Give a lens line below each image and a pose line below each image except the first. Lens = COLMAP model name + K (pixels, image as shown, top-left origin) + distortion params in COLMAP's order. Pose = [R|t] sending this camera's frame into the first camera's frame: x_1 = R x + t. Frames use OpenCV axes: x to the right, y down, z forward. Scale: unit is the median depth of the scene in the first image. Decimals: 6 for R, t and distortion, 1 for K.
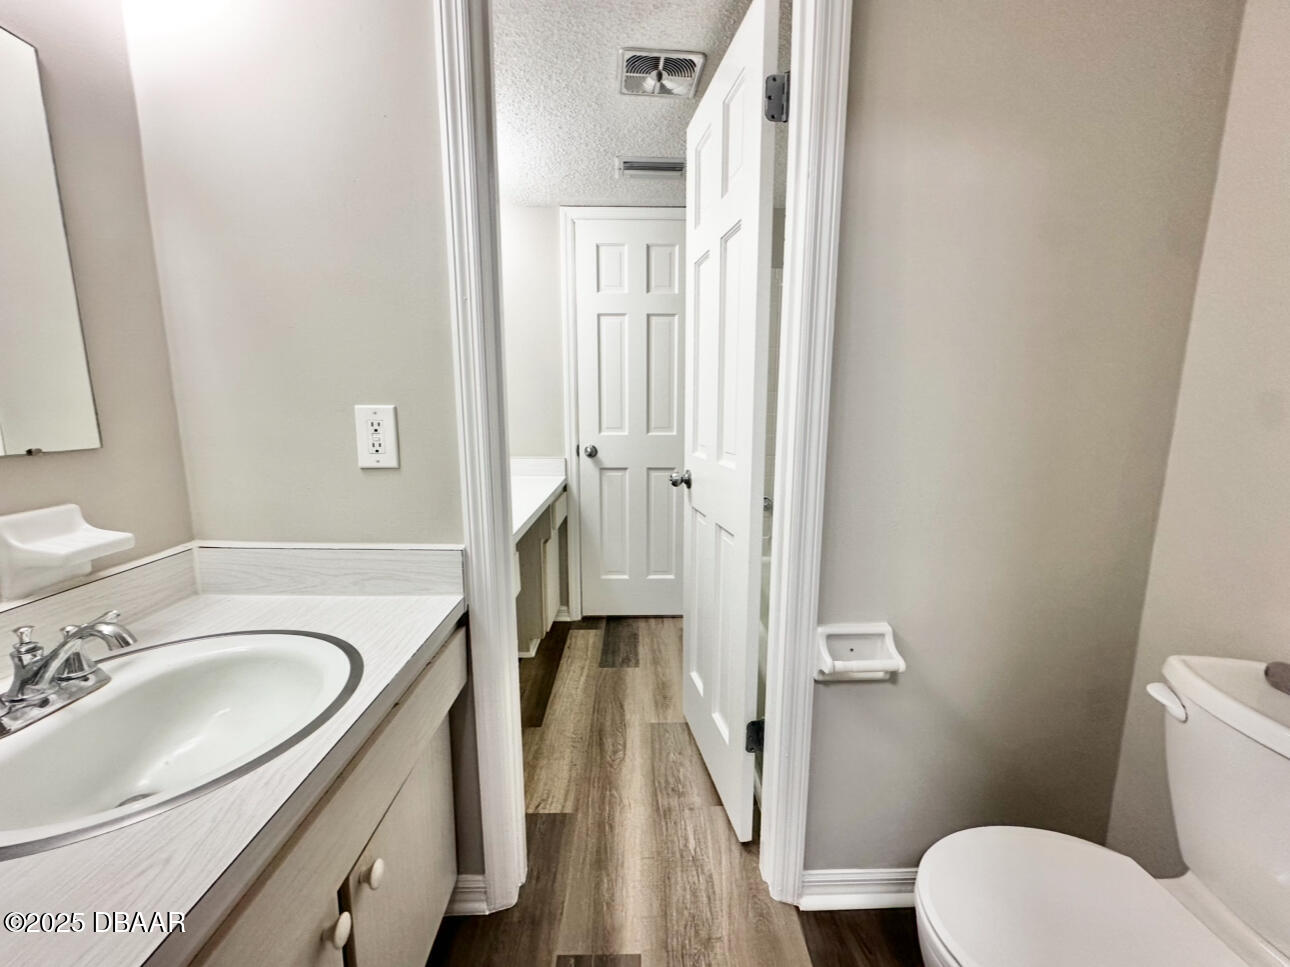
lens RADIAL K [[515.8, 0, 645.8], [0, 515.8, 482.9], [0, 0, 1]] dist [-0.005733, 0.001831]
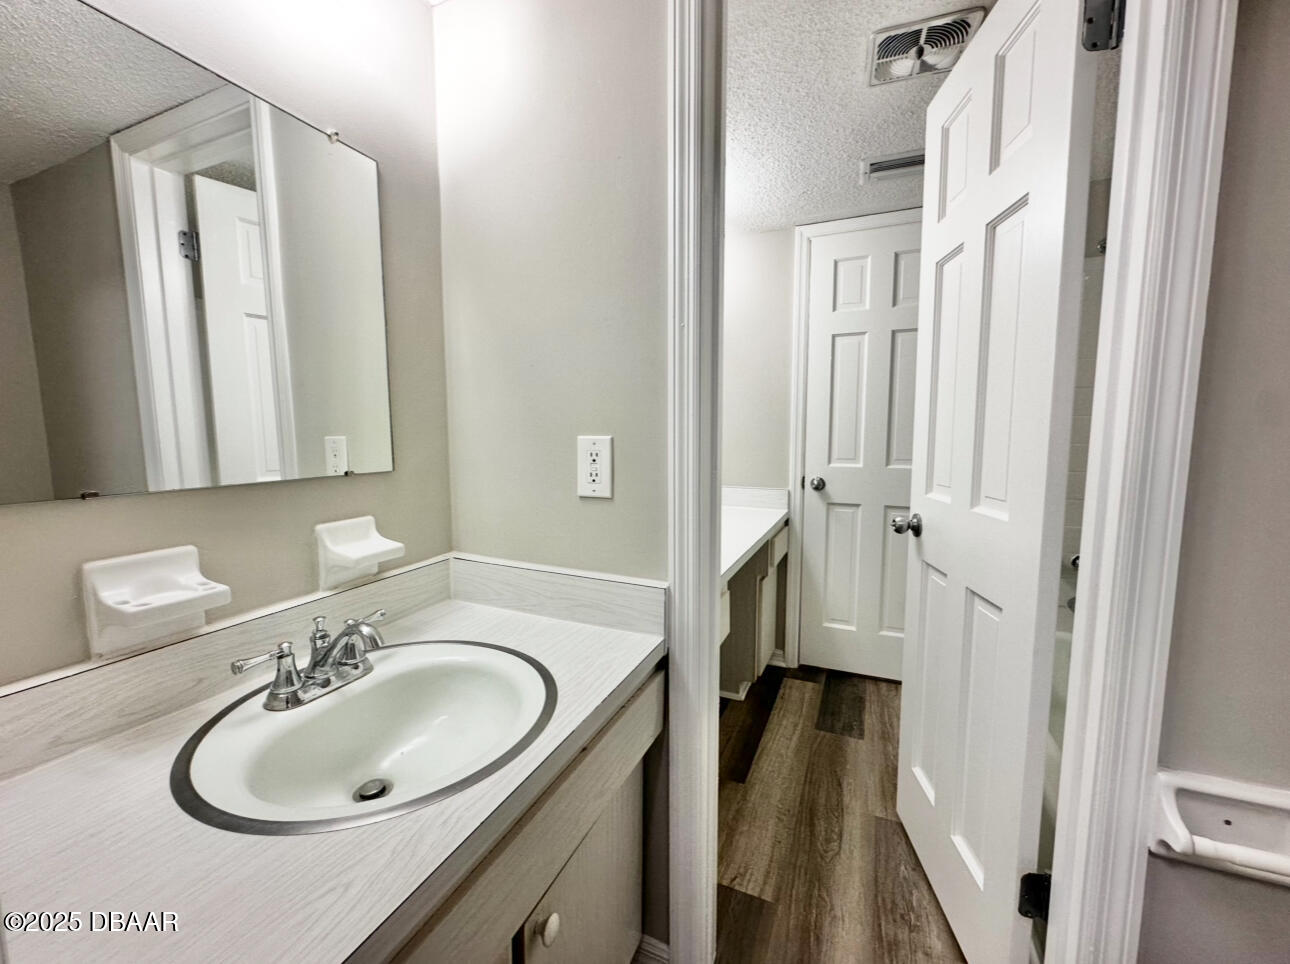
lens RADIAL K [[515.8, 0, 645.9], [0, 515.8, 481.9], [0, 0, 1]] dist [-0.005733, 0.001831]
pose [[0.907223, 0.039647, -0.418777, -0.000889], [-0.061877, 0.997297, -0.039631, -0.022733], [0.416074, 0.061866, 0.907224, 0.104952]]
